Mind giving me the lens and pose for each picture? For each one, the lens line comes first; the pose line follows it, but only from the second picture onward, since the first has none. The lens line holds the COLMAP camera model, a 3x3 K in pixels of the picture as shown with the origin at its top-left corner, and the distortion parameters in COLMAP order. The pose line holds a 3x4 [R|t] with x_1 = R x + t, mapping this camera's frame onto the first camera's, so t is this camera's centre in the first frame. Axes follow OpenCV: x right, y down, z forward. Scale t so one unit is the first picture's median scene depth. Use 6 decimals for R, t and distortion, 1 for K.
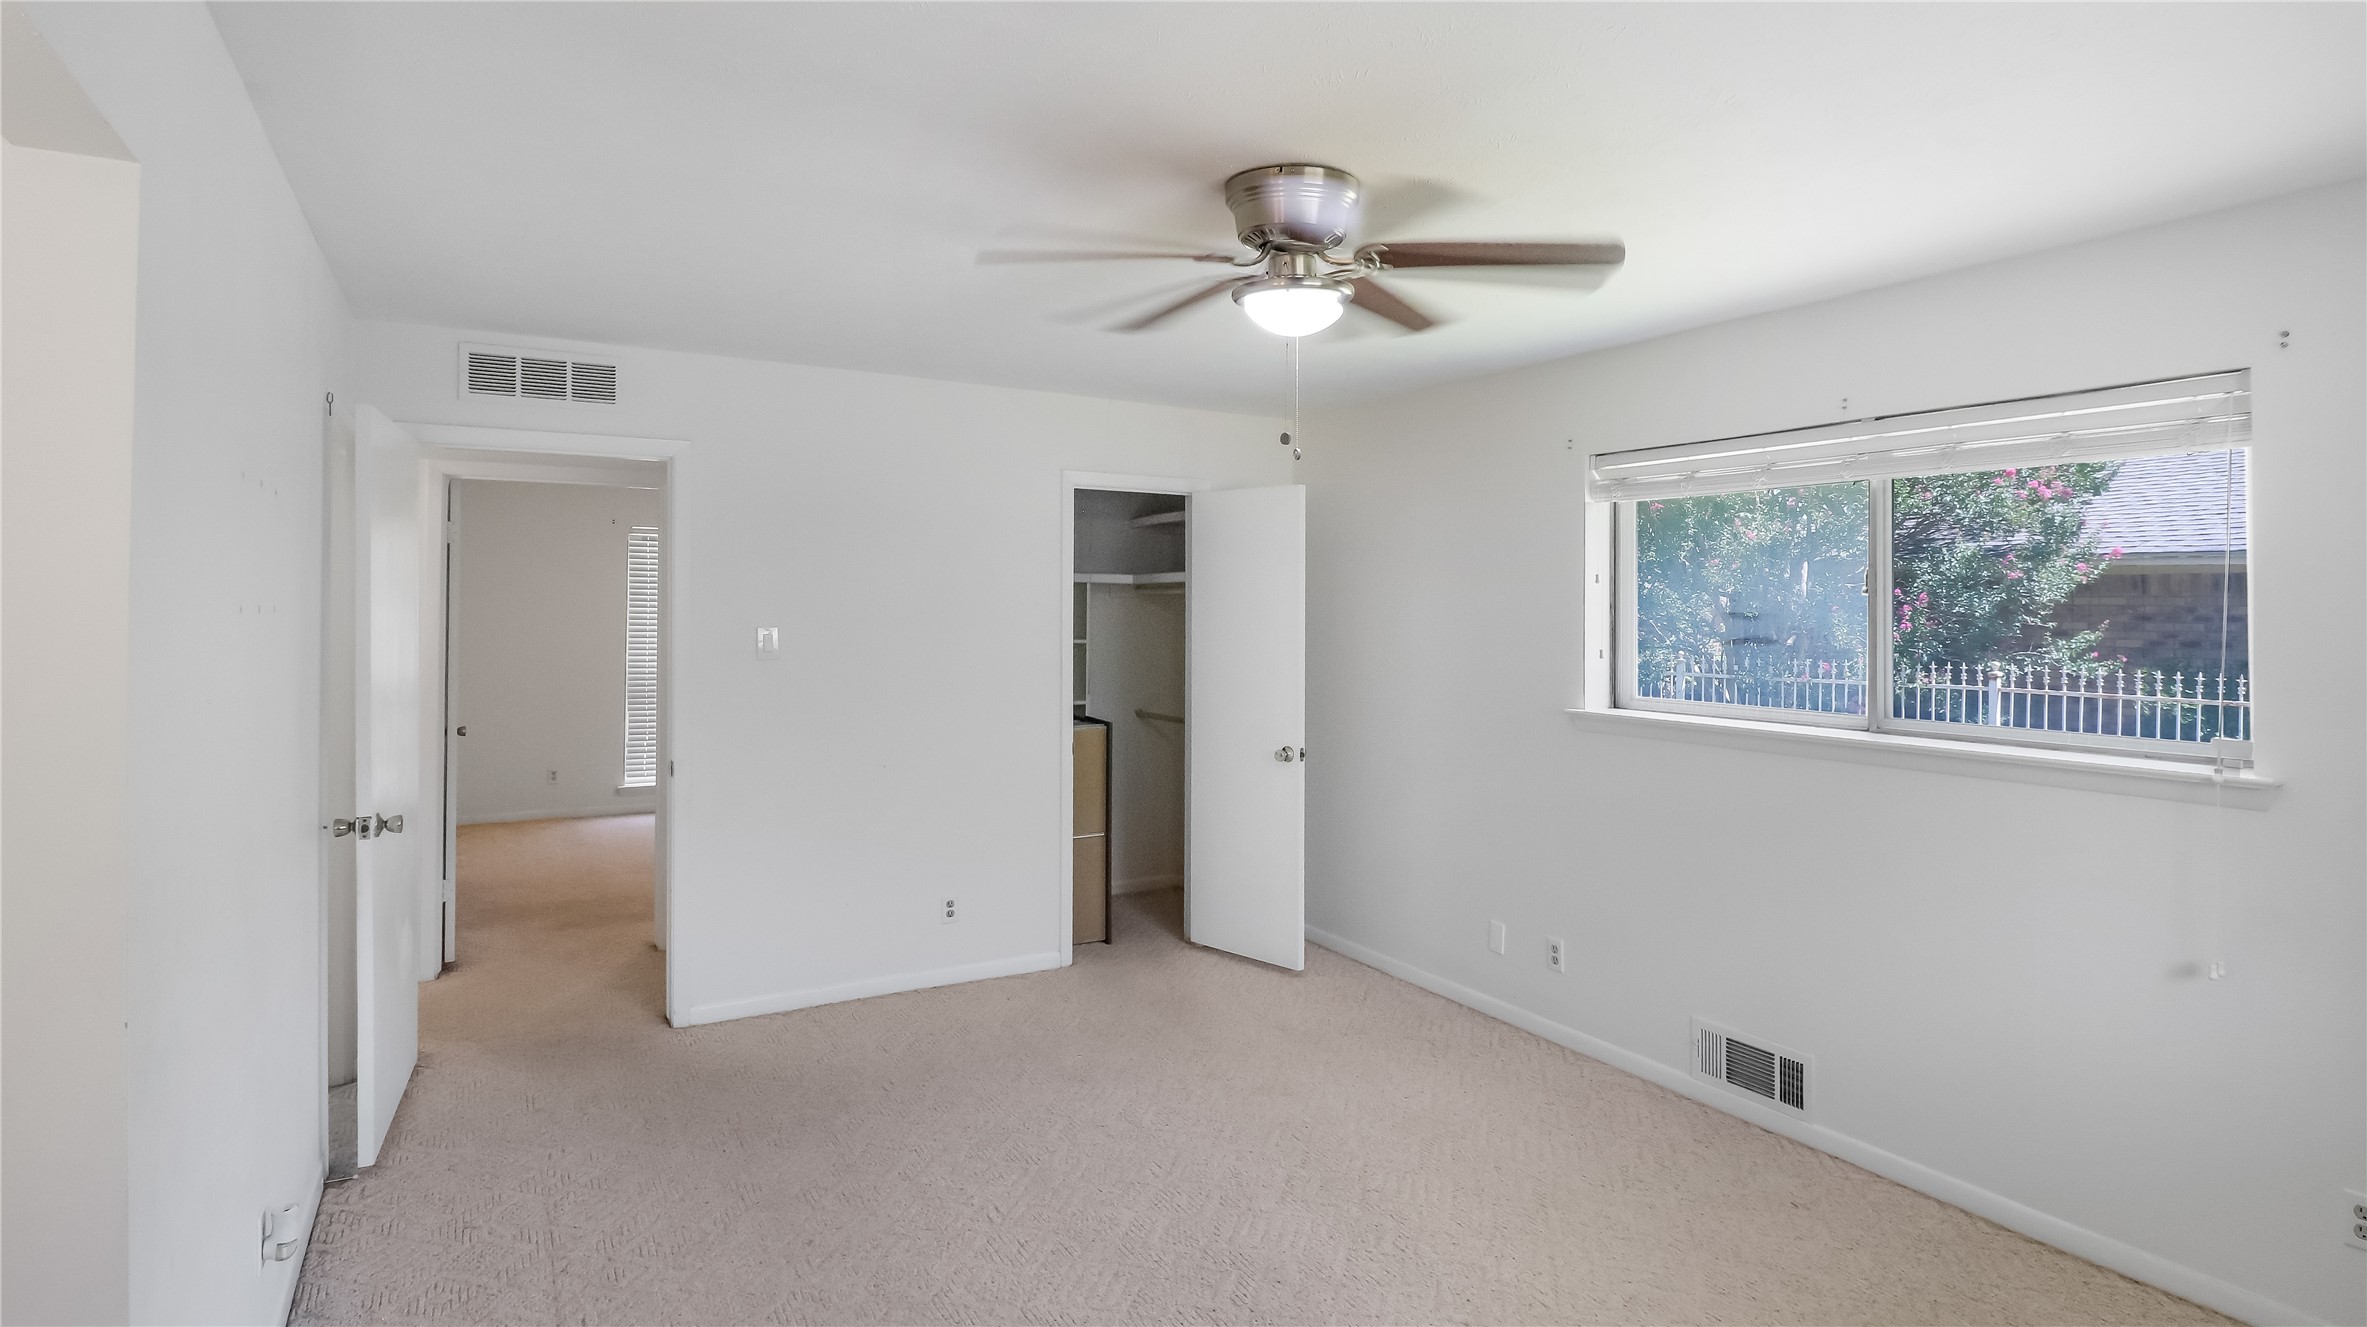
lens RADIAL K [[1164.1, 0, 1199.2], [0, 1164.1, 609.9], [0, 0, 1]] dist [0.000751, -0.000293]
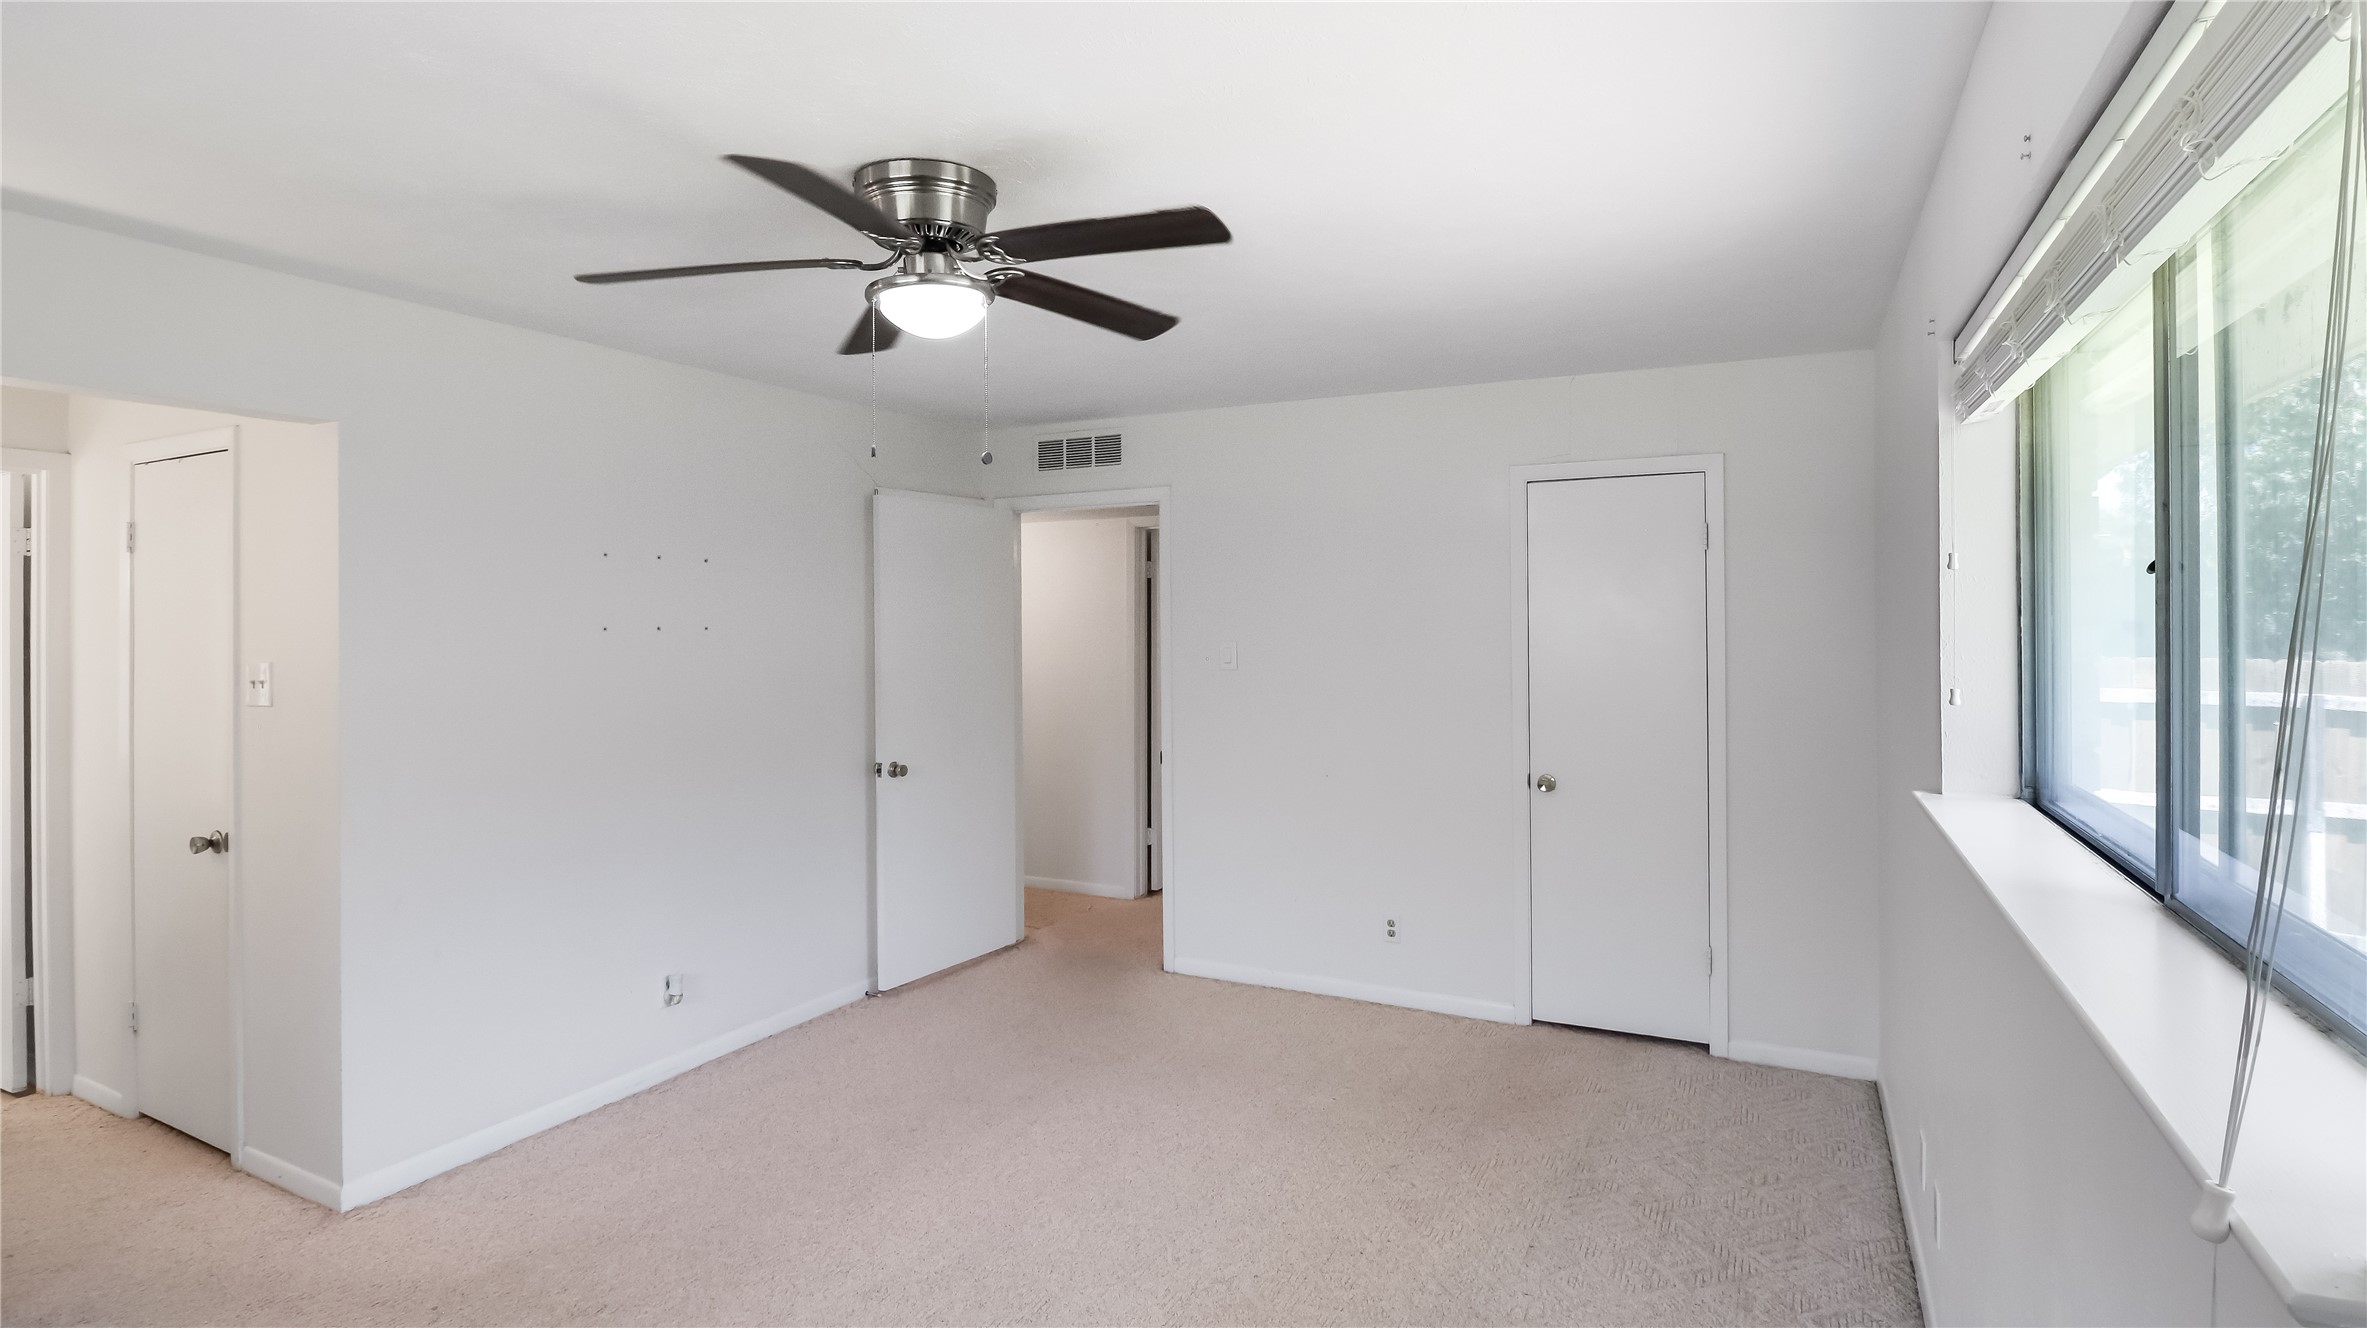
lens RADIAL K [[1164.1, 0, 1199.2], [0, 1164.1, 610.4], [0, 0, 1]] dist [0.000751, -0.000293]
pose [[0.541835, -0.012249, -0.840395, 0.620150], [0.011669, 0.999907, -0.007050, -0.007470], [0.840404, -0.005987, 0.541928, 0.390184]]
